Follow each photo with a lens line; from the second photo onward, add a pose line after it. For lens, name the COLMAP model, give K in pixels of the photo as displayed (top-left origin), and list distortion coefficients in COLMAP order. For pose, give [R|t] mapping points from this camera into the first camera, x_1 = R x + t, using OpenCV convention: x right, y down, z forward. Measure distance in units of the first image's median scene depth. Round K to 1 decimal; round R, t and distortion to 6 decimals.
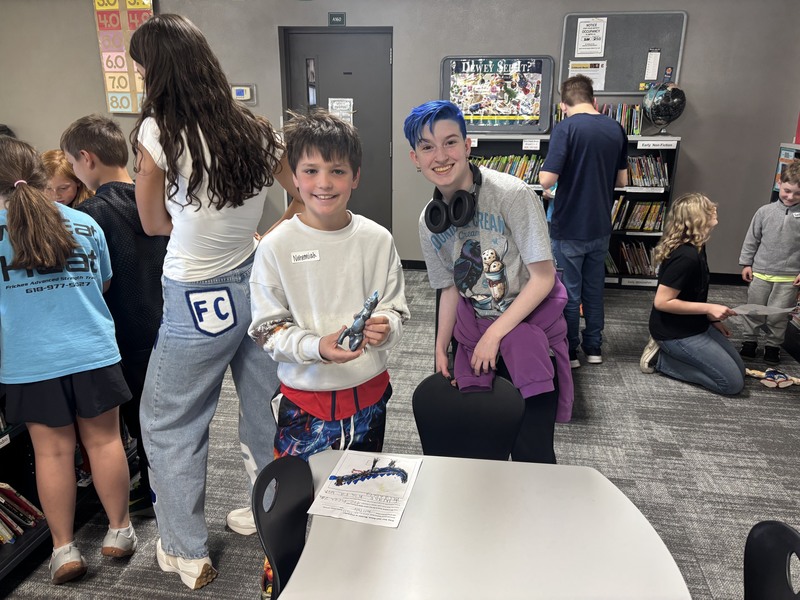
lens RADIAL K [[601.5, 0, 400.4], [0, 601.5, 299.8], [0, 0, 1]] dist [0.035725, -0.040730]
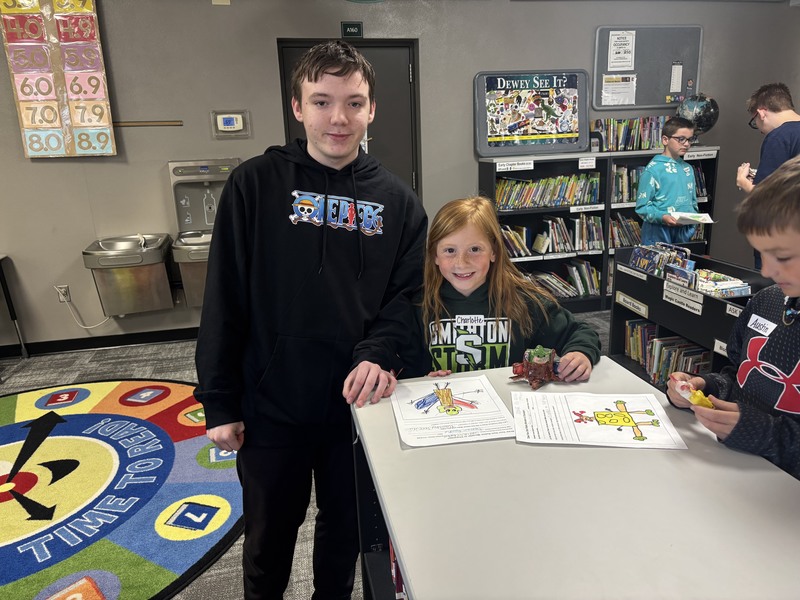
lens RADIAL K [[601.5, 0, 402.5], [0, 601.5, 301.9], [0, 0, 1]] dist [0.035725, -0.040730]
pose [[0.927842, -0.140761, 0.345391, -0.388834], [0.155891, 0.987640, -0.016276, -0.071949], [-0.338831, 0.068945, 0.938318, 0.227615]]
